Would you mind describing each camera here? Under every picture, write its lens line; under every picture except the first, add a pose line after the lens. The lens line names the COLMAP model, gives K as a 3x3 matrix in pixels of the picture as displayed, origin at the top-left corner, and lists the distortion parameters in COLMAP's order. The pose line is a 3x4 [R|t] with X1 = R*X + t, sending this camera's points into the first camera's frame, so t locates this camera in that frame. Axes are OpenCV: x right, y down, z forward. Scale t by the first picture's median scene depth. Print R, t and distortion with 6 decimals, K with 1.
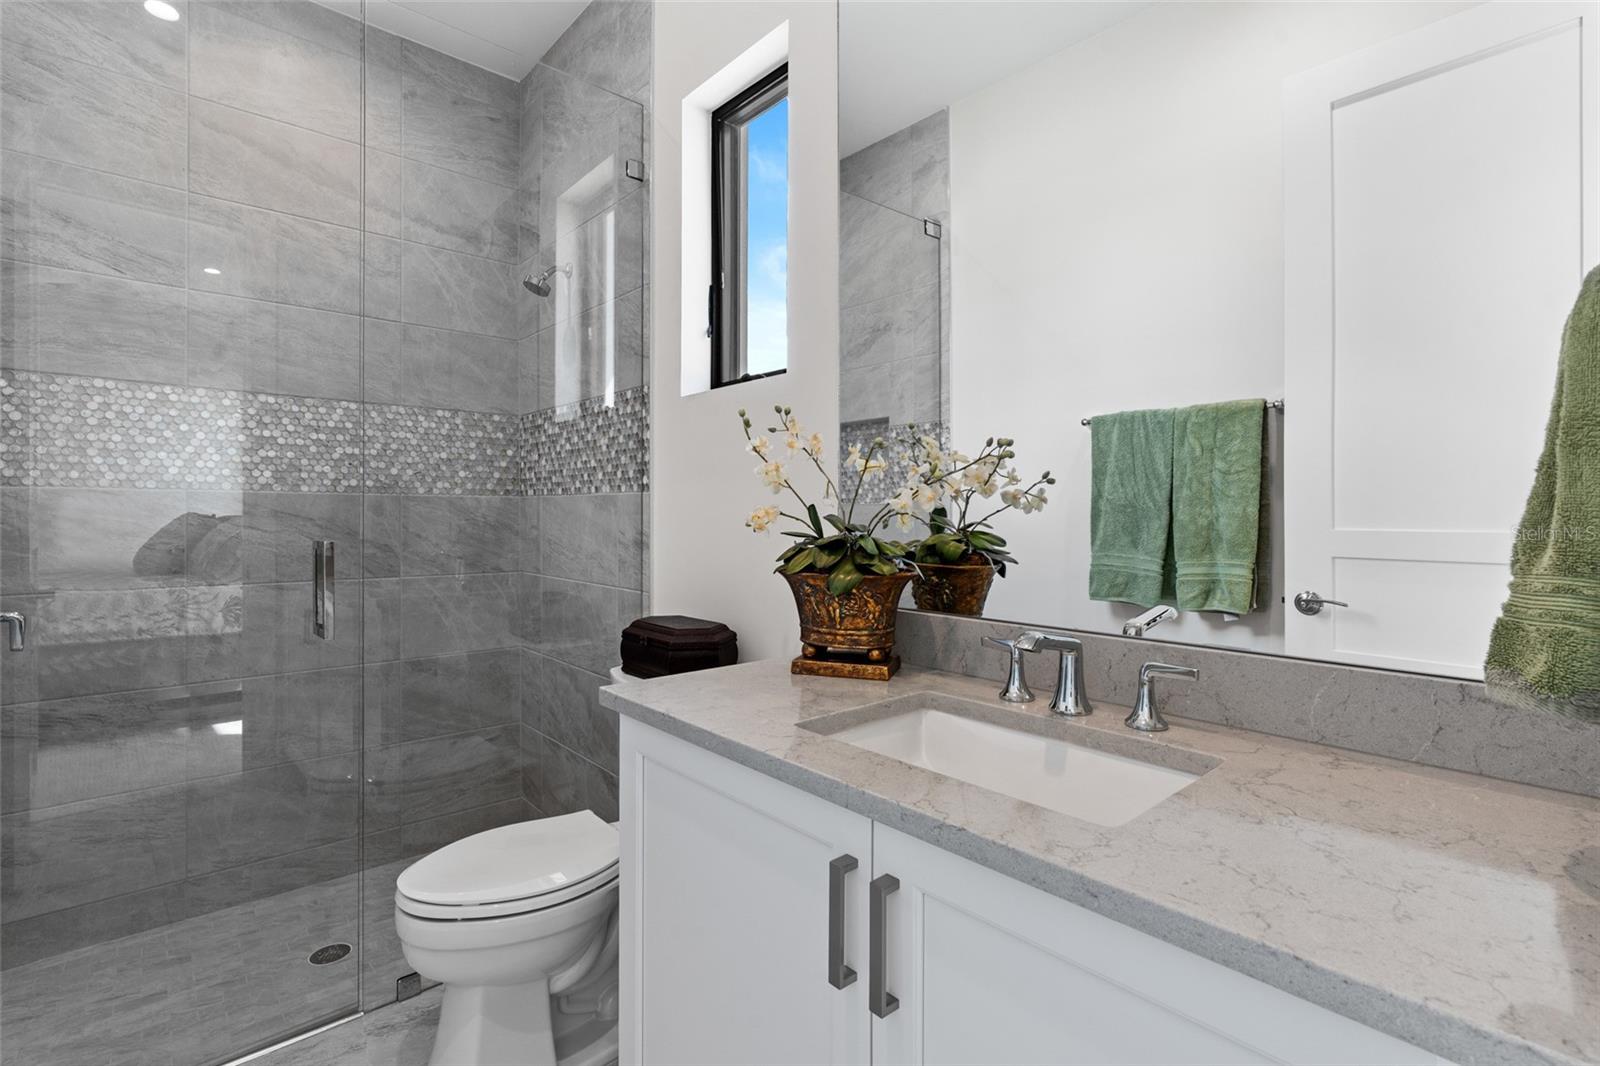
lens RADIAL K [[727.8, 0, 800.0], [0, 727.8, 533.0], [0, 0, 1]] dist [-0.003146, -0.000436]
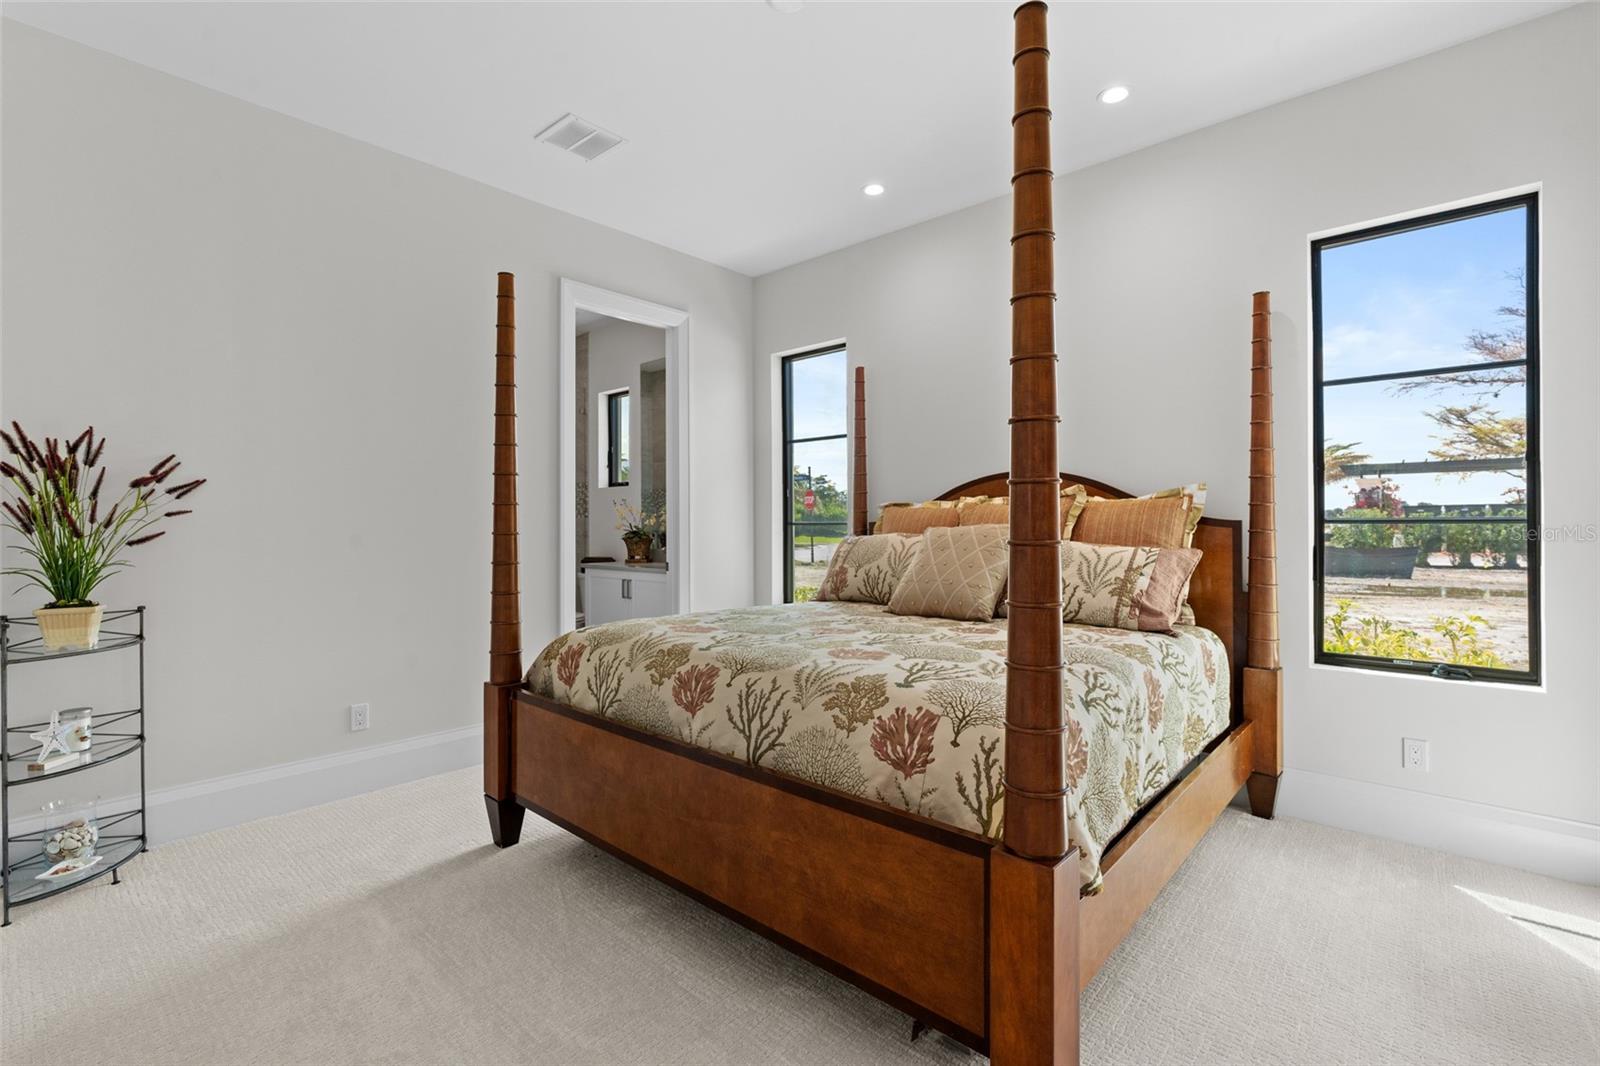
lens RADIAL K [[727.8, 0, 800.0], [0, 727.8, 533.0], [0, 0, 1]] dist [-0.003146, -0.000436]
pose [[0.994909, -0.010366, 0.100241, 0.543880], [0.011882, 0.999824, -0.014543, 0.086560], [-0.100072, 0.015660, 0.994857, -3.123901]]
